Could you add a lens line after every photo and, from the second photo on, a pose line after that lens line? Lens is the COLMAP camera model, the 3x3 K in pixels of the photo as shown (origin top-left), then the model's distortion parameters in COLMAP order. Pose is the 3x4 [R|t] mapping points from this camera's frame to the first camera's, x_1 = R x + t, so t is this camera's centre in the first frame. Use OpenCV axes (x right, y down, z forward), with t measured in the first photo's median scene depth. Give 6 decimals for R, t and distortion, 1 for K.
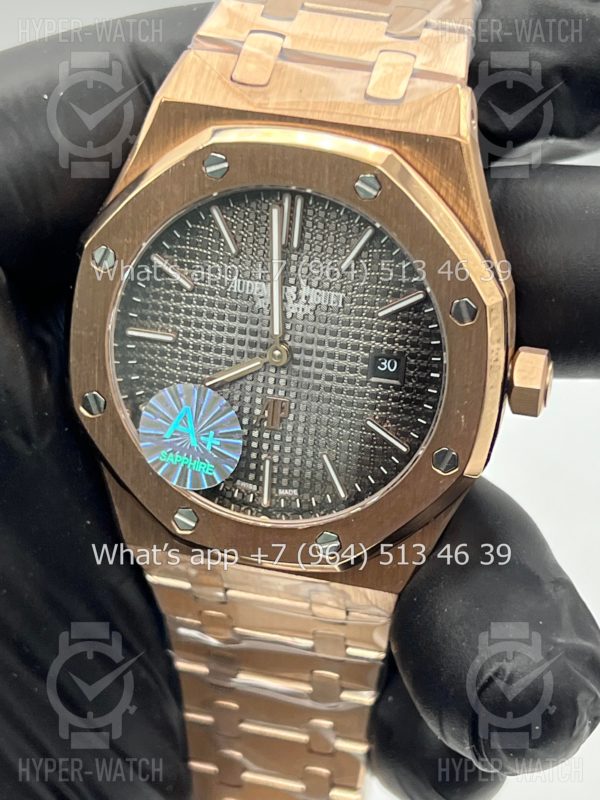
lens RADIAL K [[1951.2, 0, 303.7], [0, 1951.2, 404.2], [0, 0, 1]] dist [0.253658, 0.000000]
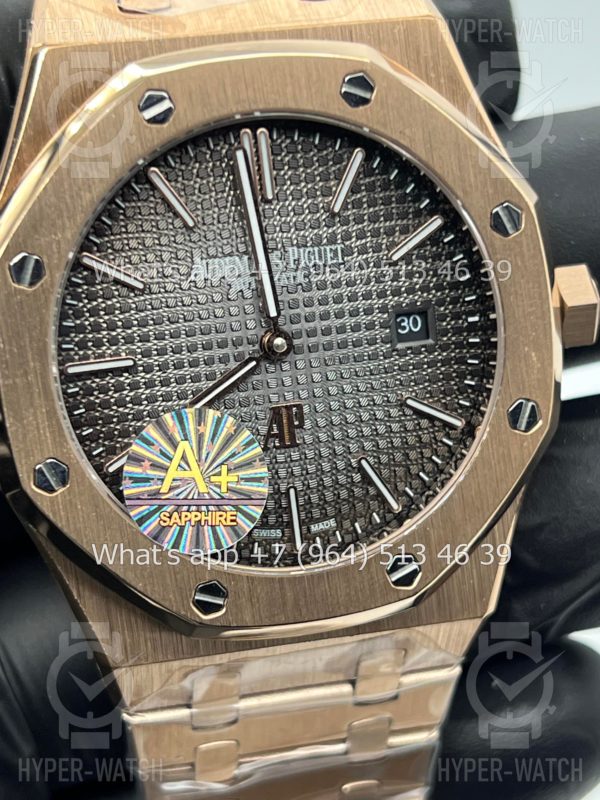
lens RADIAL K [[1951.2, 0, 304.9], [0, 1951.2, 407.6], [0, 0, 1]] dist [0.253658, 0.000000]
pose [[0.880764, -0.232270, 0.412680, -0.320746], [0.295017, 0.950808, -0.094497, 0.072243], [-0.370431, 0.204978, 0.905961, 0.315086]]
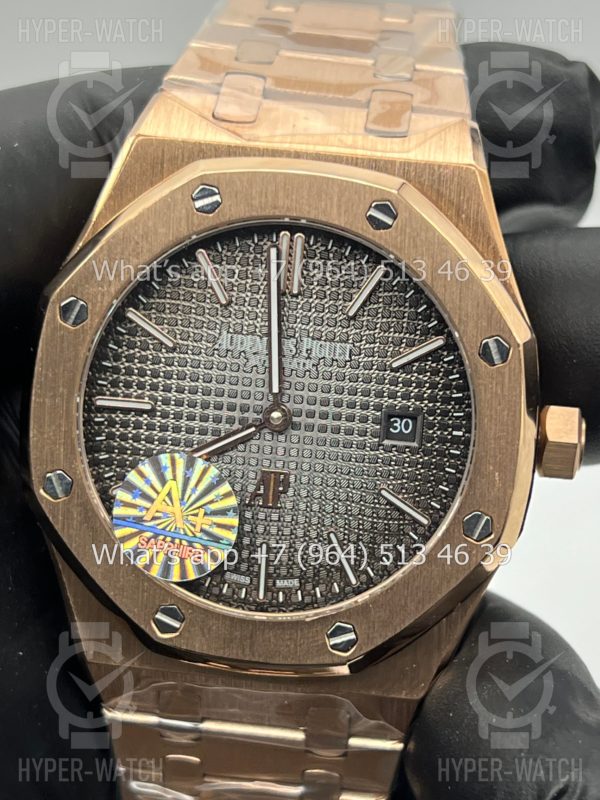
lens RADIAL K [[1951.2, 0, 304.4], [0, 1951.2, 379.2], [0, 0, 1]] dist [0.253658, 0.000000]
pose [[0.986883, -0.012849, 0.160922, -0.140289], [0.047016, 0.976492, -0.210364, 0.141276], [-0.154437, 0.215170, 0.964288, 0.154111]]
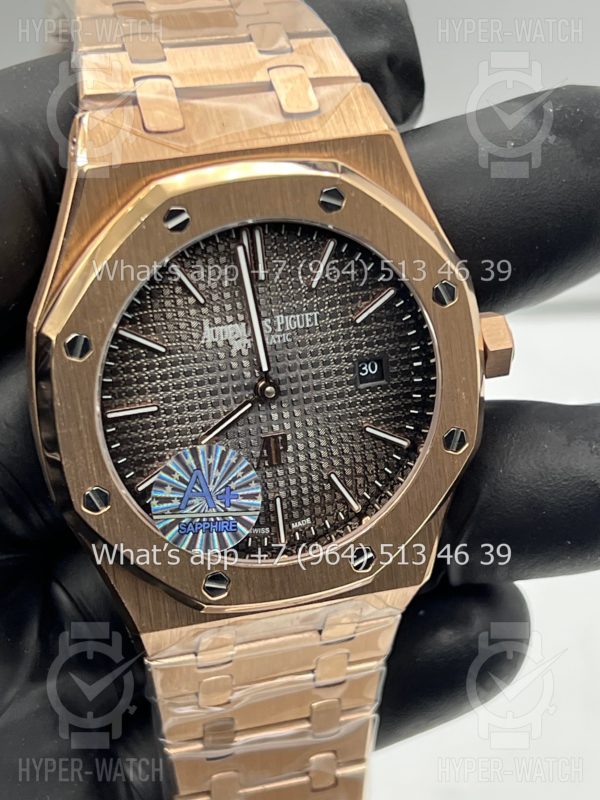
lens RADIAL K [[1951.2, 0, 340.9], [0, 1951.2, 397.6], [0, 0, 1]] dist [0.253658, 0.000000]
pose [[0.852025, -0.290615, 0.435427, -0.408242], [0.292832, 0.954037, 0.063747, -0.073548], [-0.433939, 0.073193, 0.897964, 0.104926]]
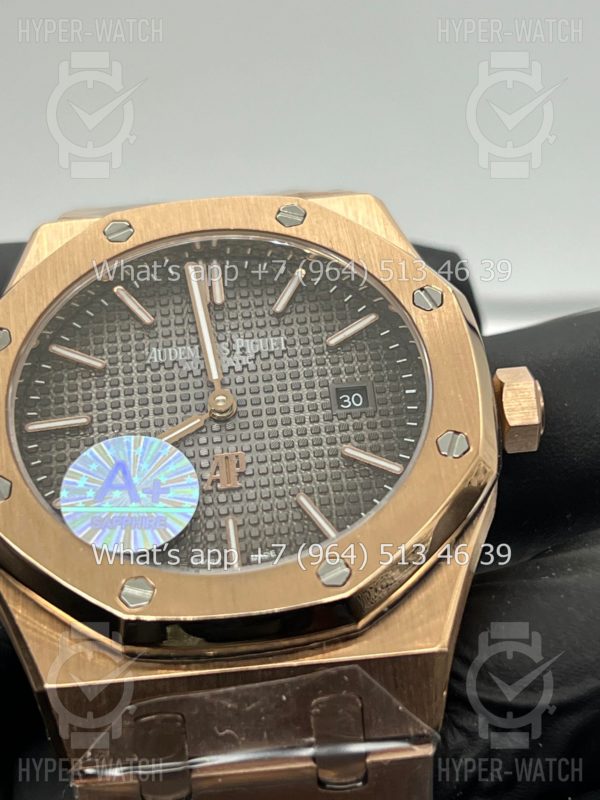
lens RADIAL K [[1951.2, 0, 304.8], [0, 1951.2, 396.2], [0, 0, 1]] dist [0.253658, 0.000000]
pose [[0.963282, -0.041896, 0.265202, -0.197178], [0.232497, 0.624184, -0.745881, 0.594814], [-0.134286, 0.780153, 0.611006, 0.486499]]
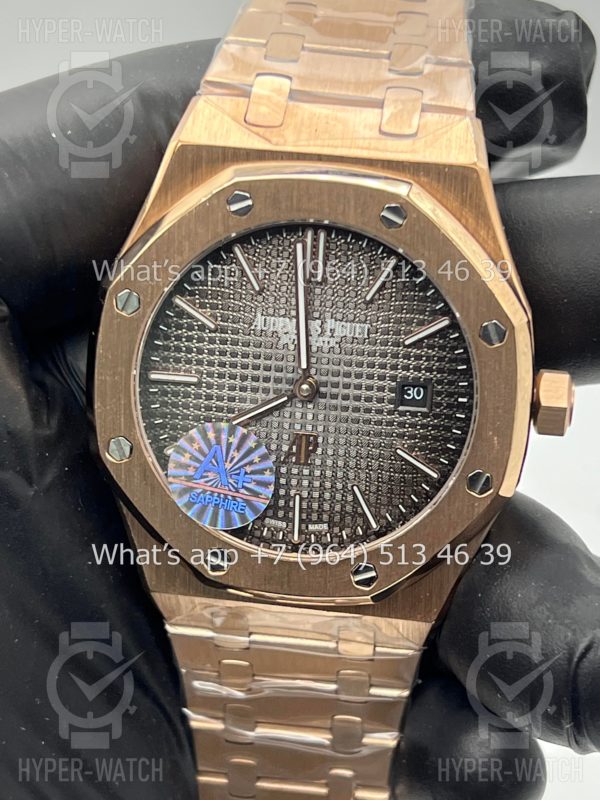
lens RADIAL K [[1951.2, 0, 299.4], [0, 1951.2, 396.4], [0, 0, 1]] dist [0.253658, 0.000000]
pose [[0.992885, -0.050091, 0.108032, -0.124833], [0.057824, 0.995892, -0.069681, 0.048446], [-0.104098, 0.075432, 0.991702, 0.001189]]
